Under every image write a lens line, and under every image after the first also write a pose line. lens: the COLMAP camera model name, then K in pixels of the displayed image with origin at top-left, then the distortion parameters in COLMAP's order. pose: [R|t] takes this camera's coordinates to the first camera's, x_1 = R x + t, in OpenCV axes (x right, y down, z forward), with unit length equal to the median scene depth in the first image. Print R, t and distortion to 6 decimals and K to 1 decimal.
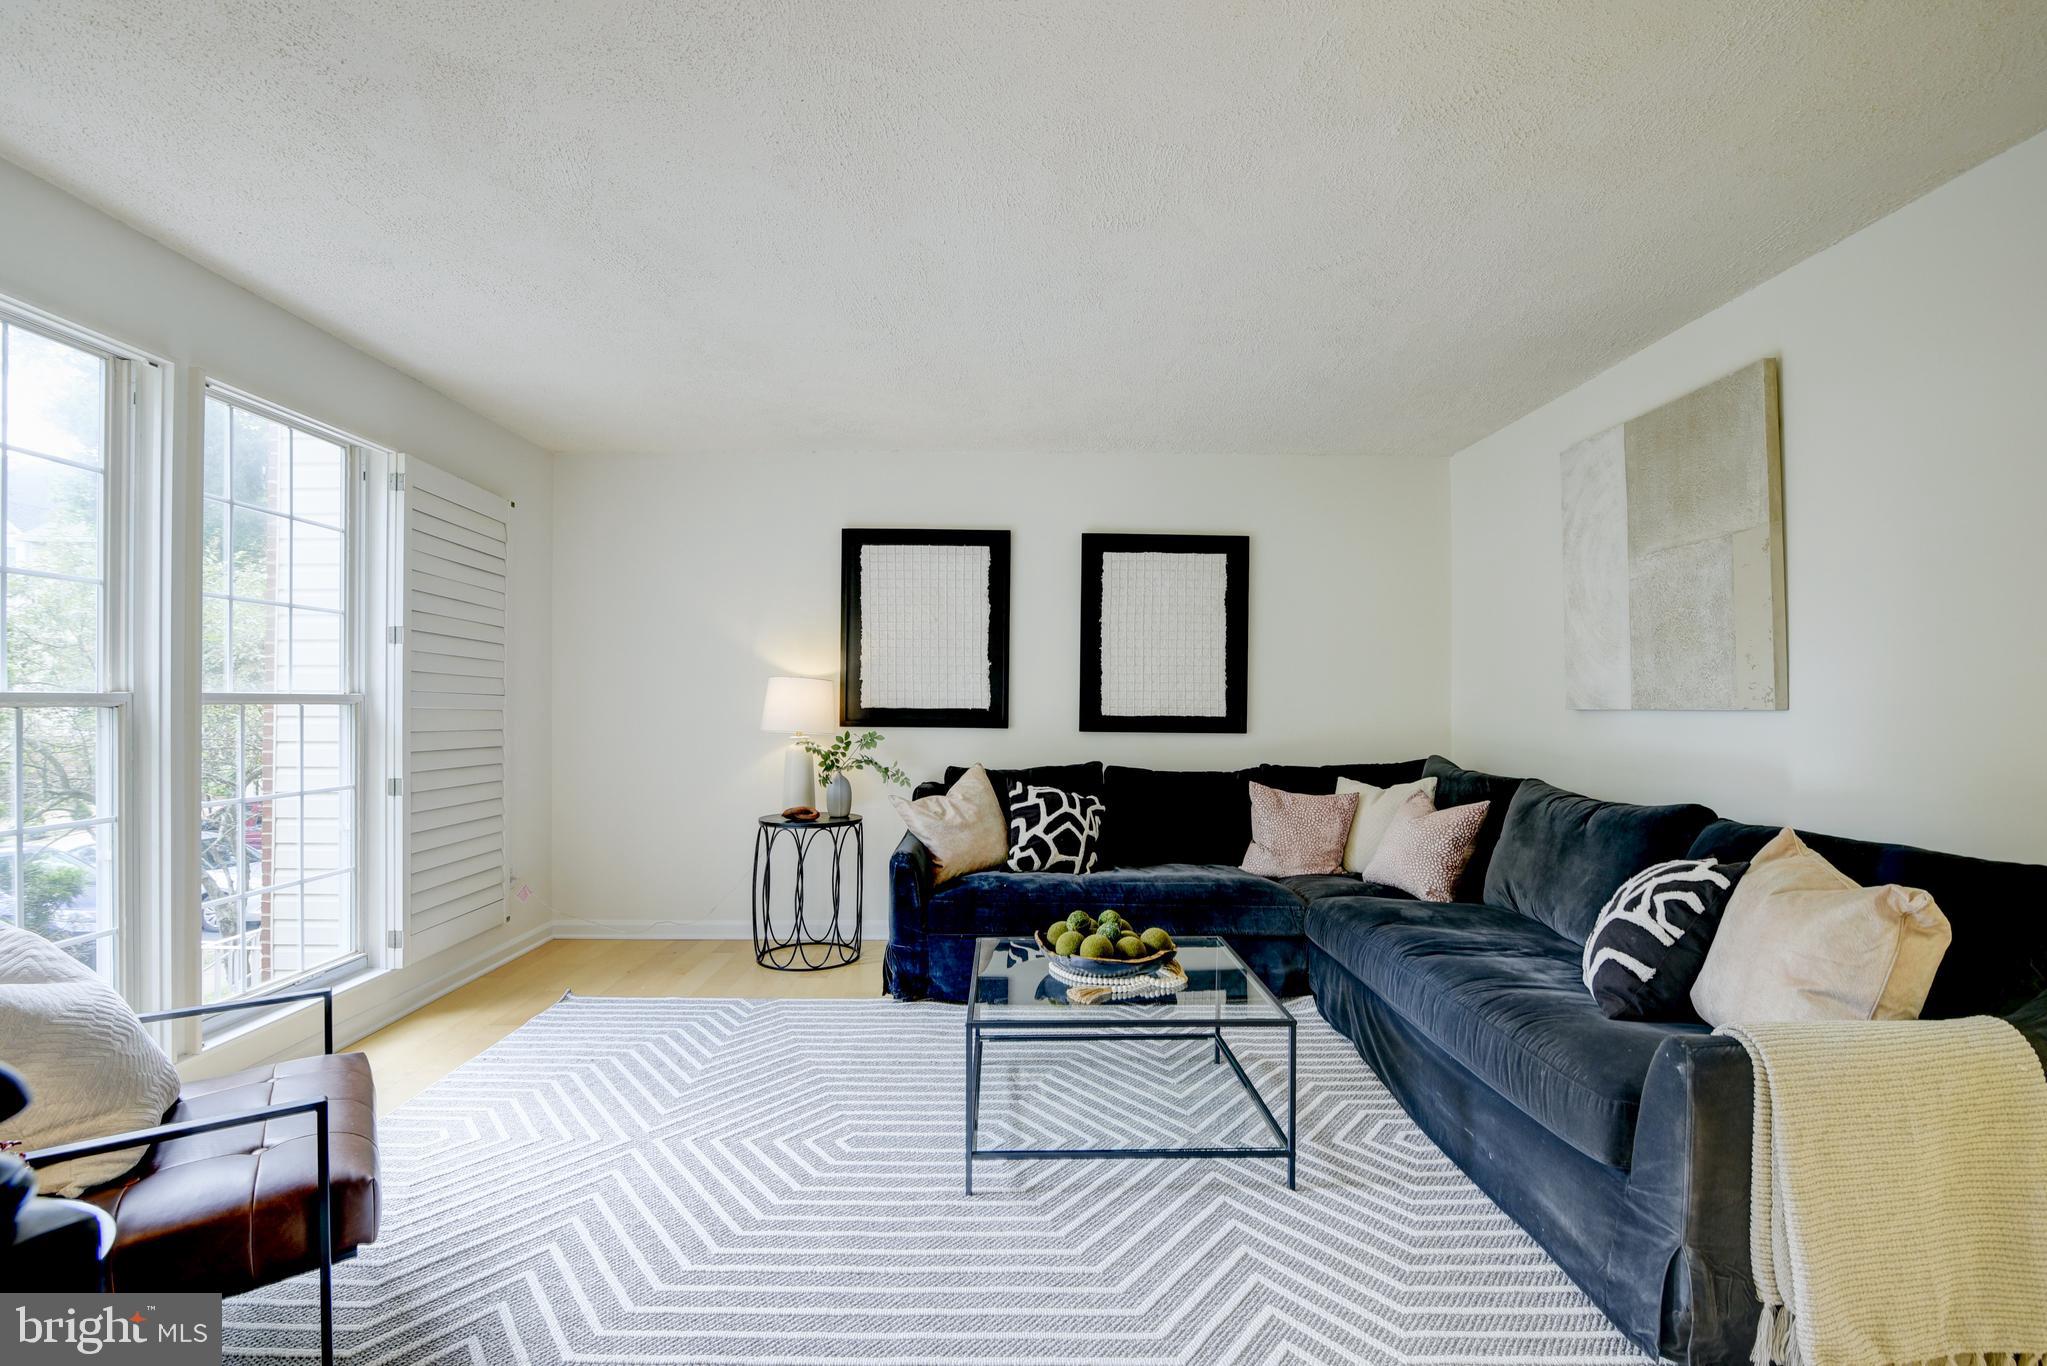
lens RADIAL K [[934.2, 0, 1012.8], [0, 934.2, 708.1], [0, 0, 1]] dist [-0.018717, 0.001124]
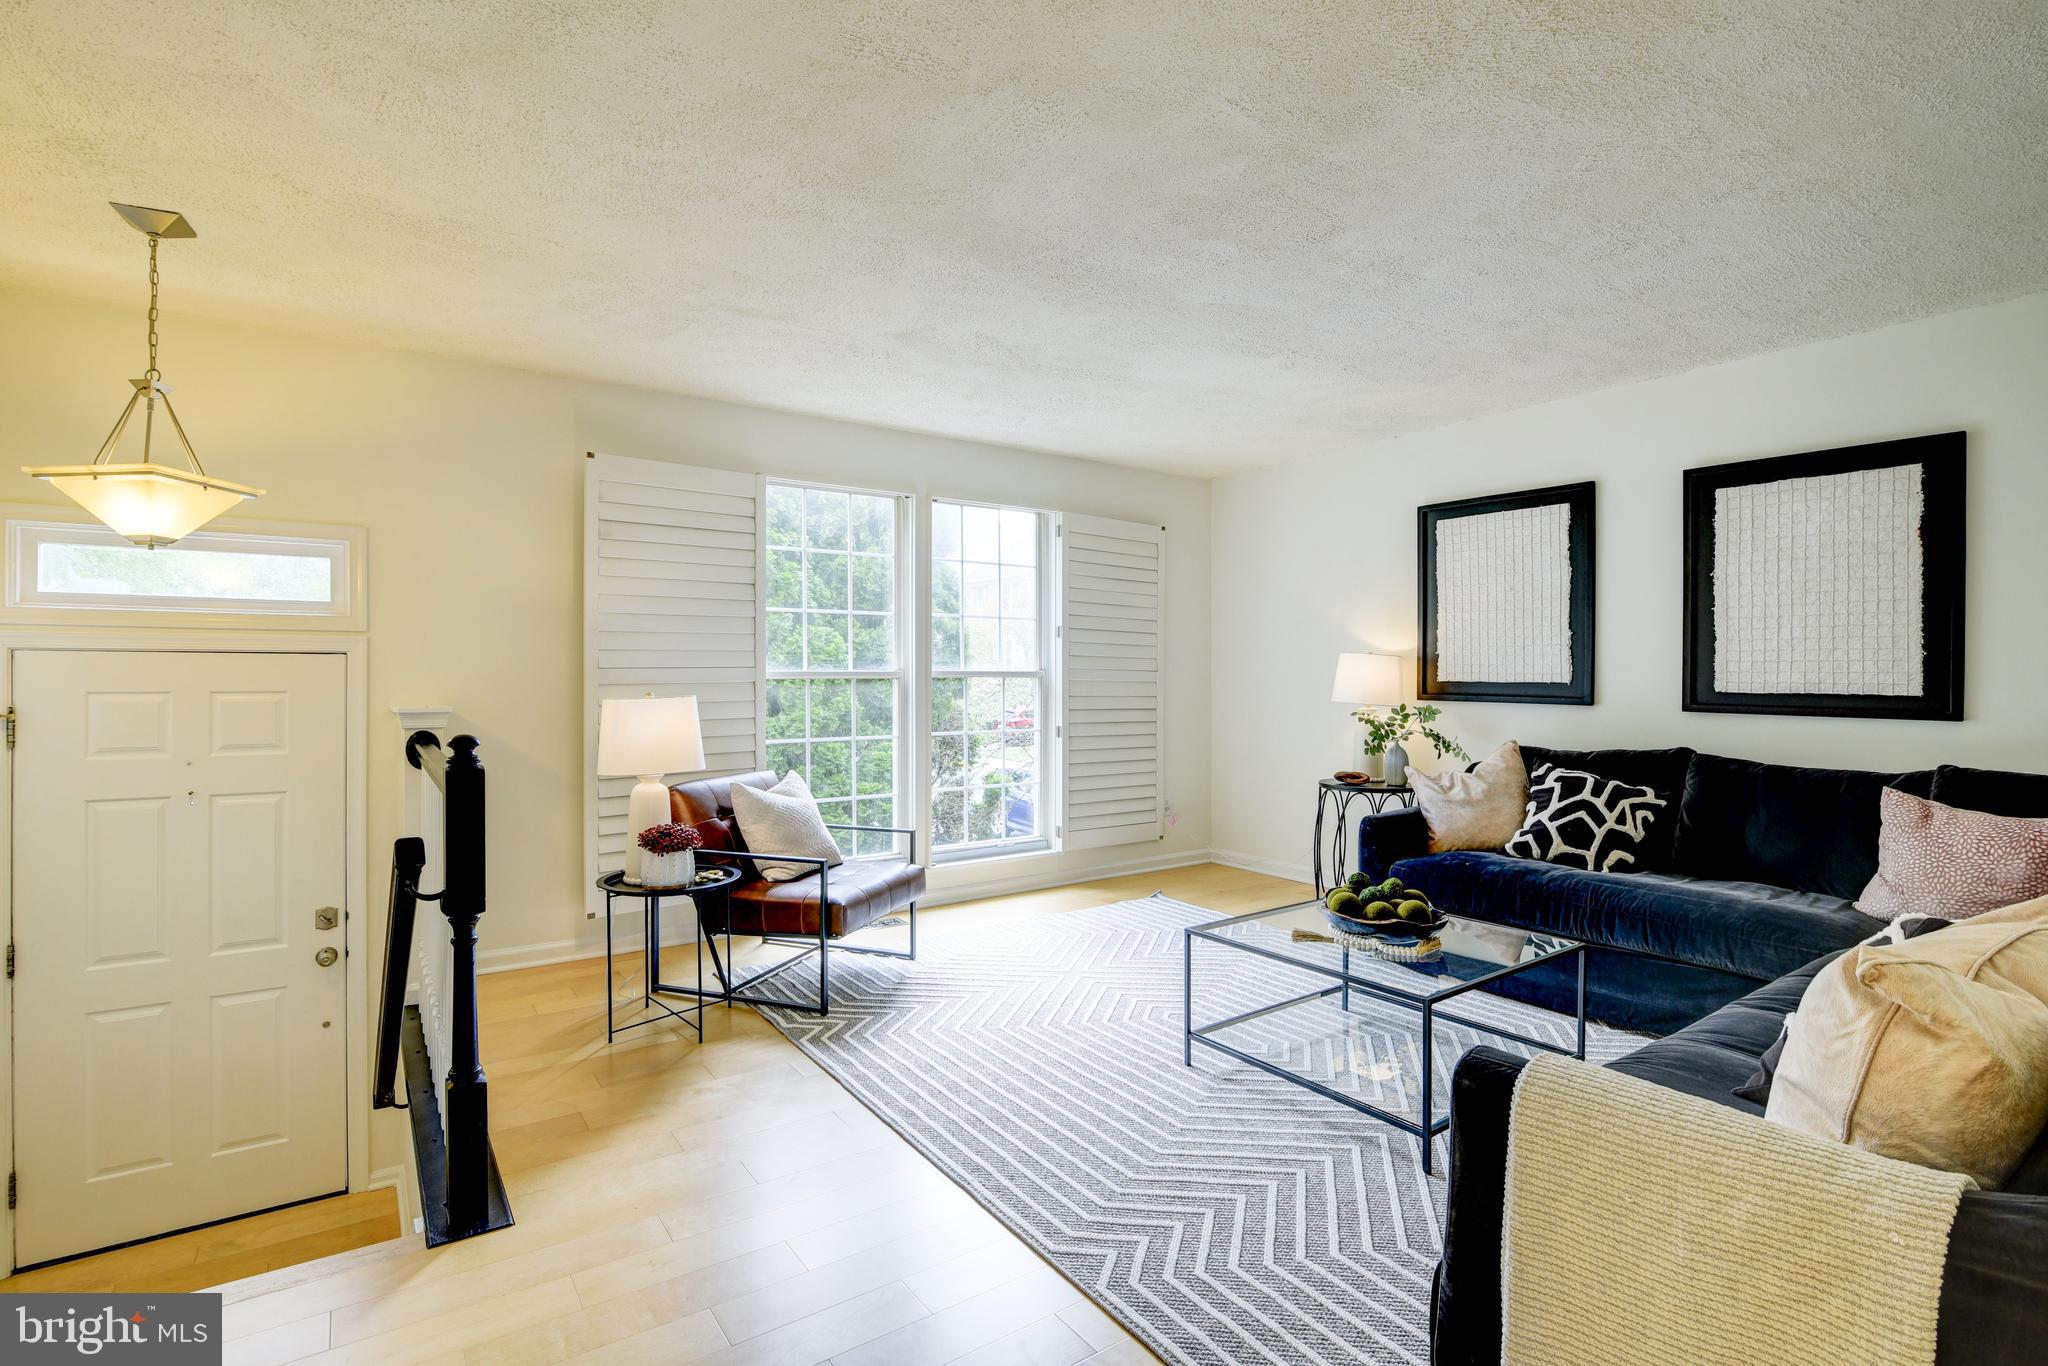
lens RADIAL K [[934.7, 0, 979.7], [0, 934.7, 675.4], [0, 0, 1]] dist [-0.018717, 0.001124]
pose [[0.552542, -0.001657, -0.833483, 0.440019], [-0.005971, 0.999964, -0.005947, 0.002138], [0.833464, 0.008262, 0.552513, 0.034901]]
